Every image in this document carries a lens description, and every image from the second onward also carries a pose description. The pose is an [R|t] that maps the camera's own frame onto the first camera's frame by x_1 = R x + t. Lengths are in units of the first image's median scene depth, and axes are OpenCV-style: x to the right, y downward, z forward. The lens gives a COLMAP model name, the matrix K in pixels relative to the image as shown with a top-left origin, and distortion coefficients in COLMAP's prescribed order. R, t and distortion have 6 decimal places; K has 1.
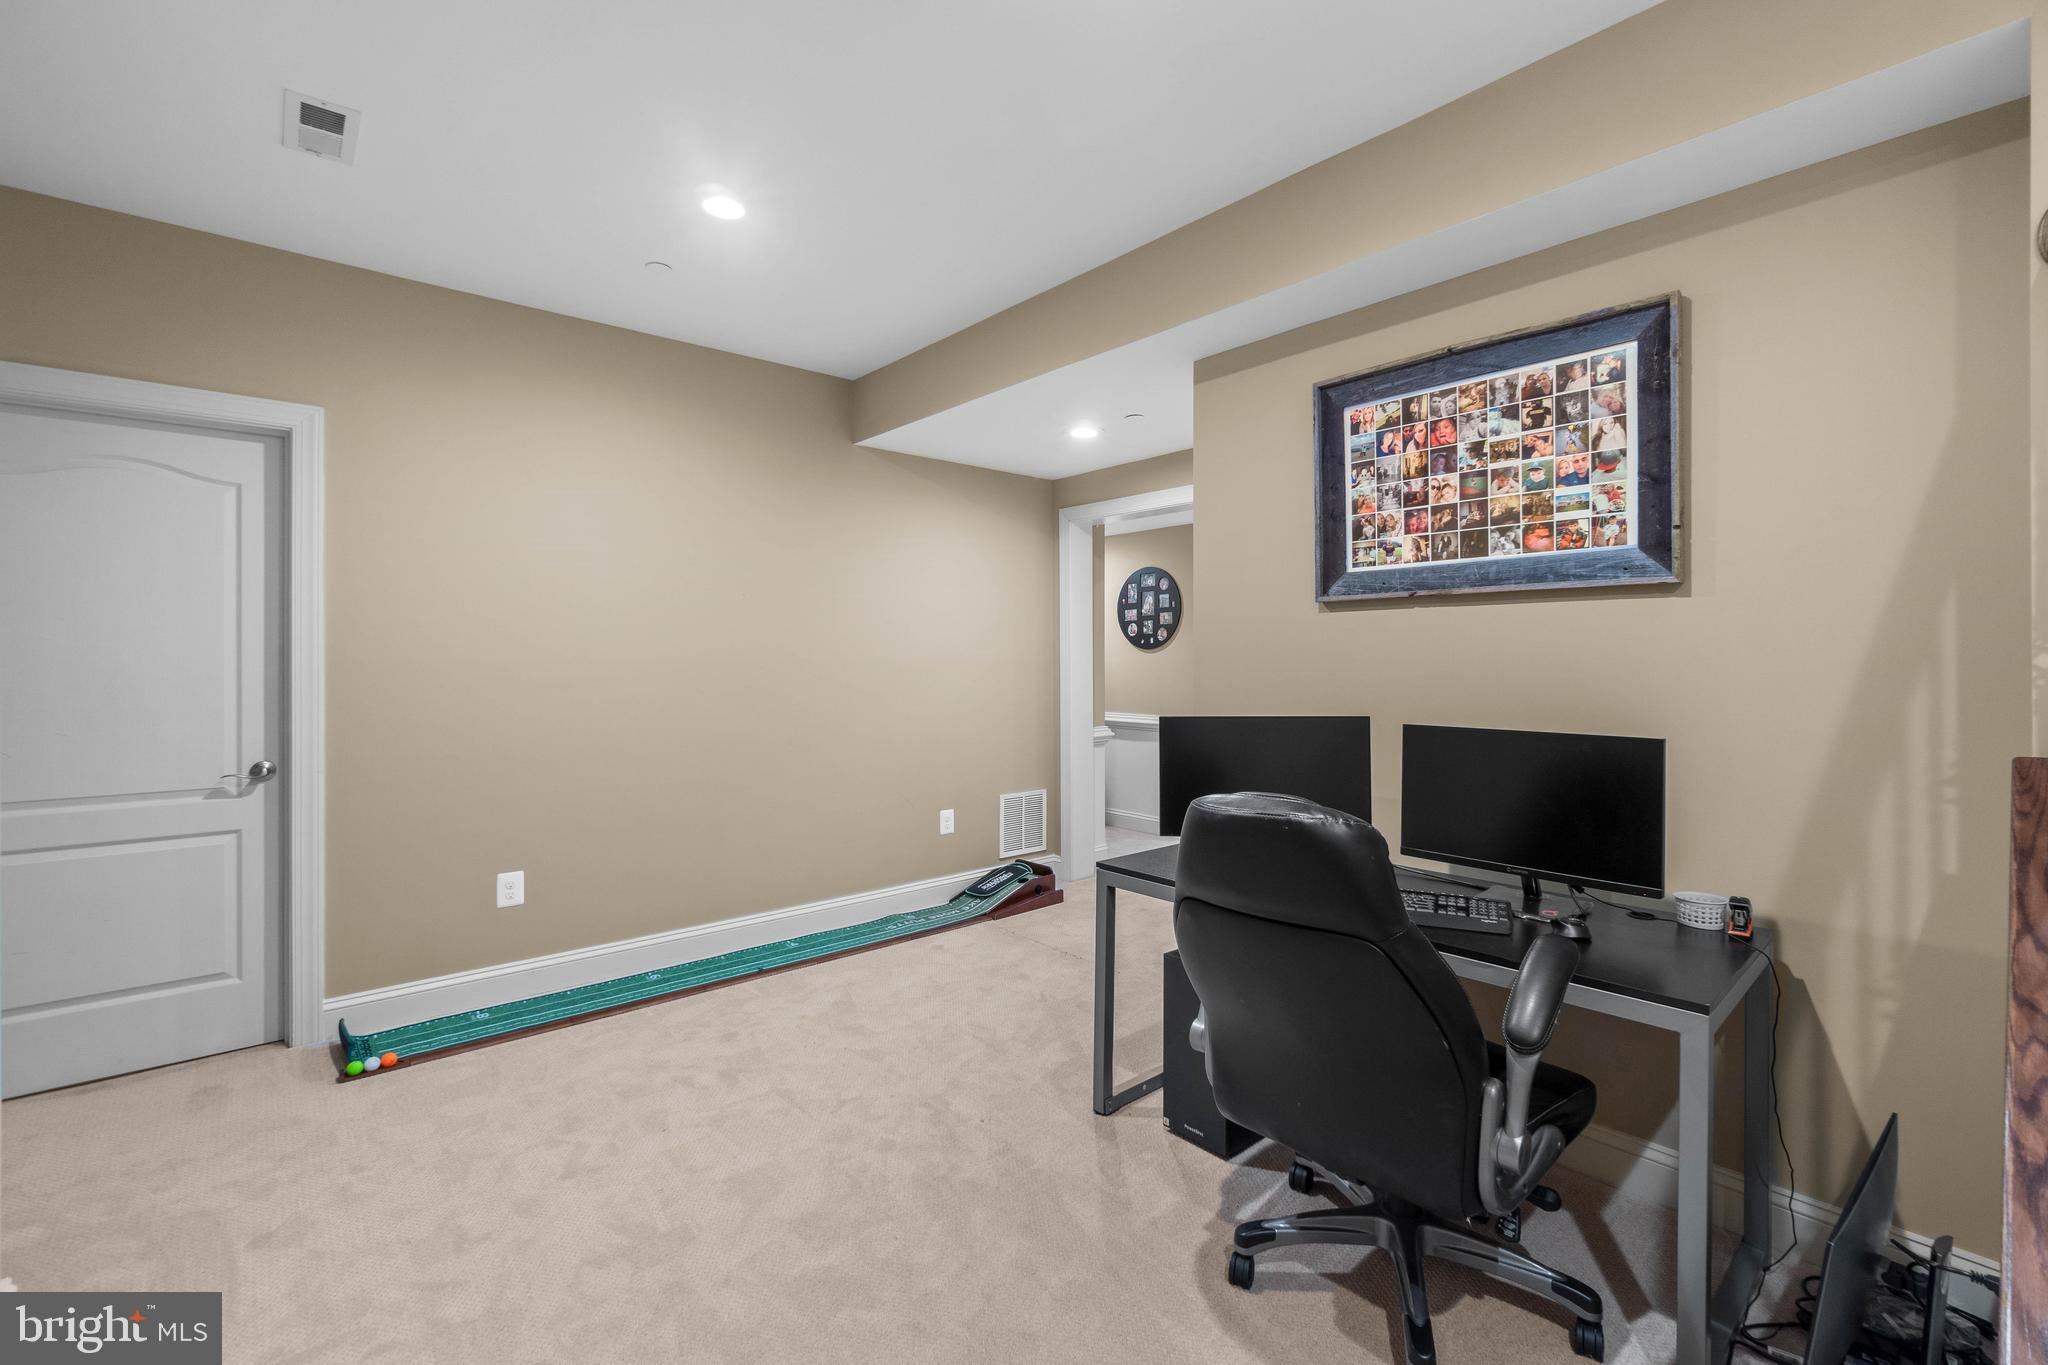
lens RADIAL K [[889.4, 0, 1025.2], [0, 889.4, 669.3], [0, 0, 1]] dist [-0.006869, 0.001602]
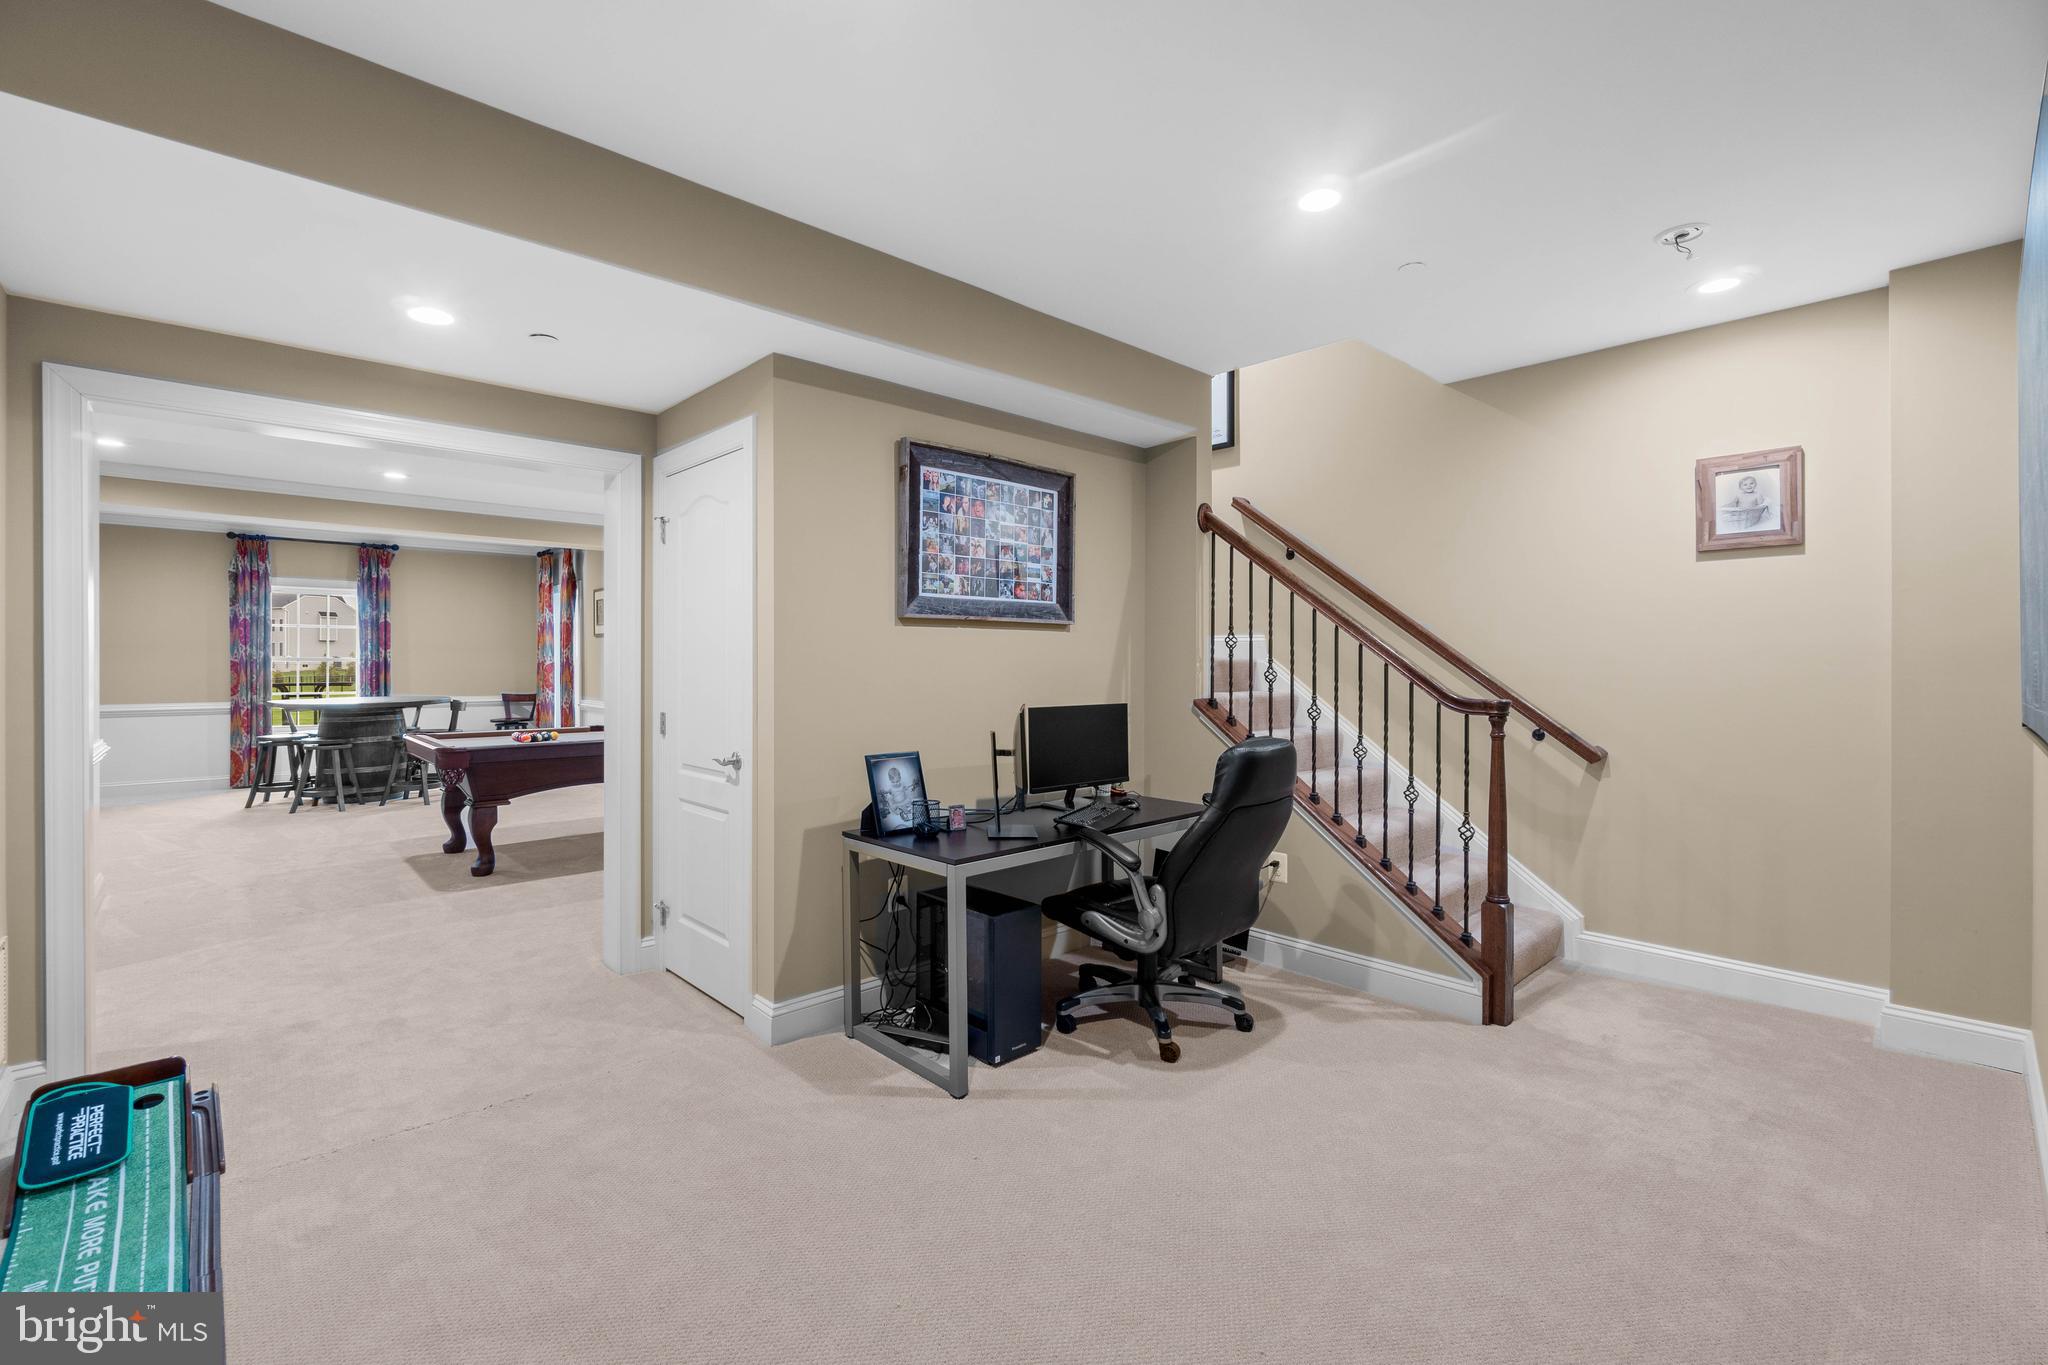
lens RADIAL K [[889.4, 0, 1022.9], [0, 889.4, 669.9], [0, 0, 1]] dist [-0.006869, 0.001602]
pose [[-0.044806, -0.009372, 0.998952, -0.980227], [0.009100, 0.999911, 0.009789, -0.016187], [-0.998954, 0.009529, -0.044717, 0.984557]]
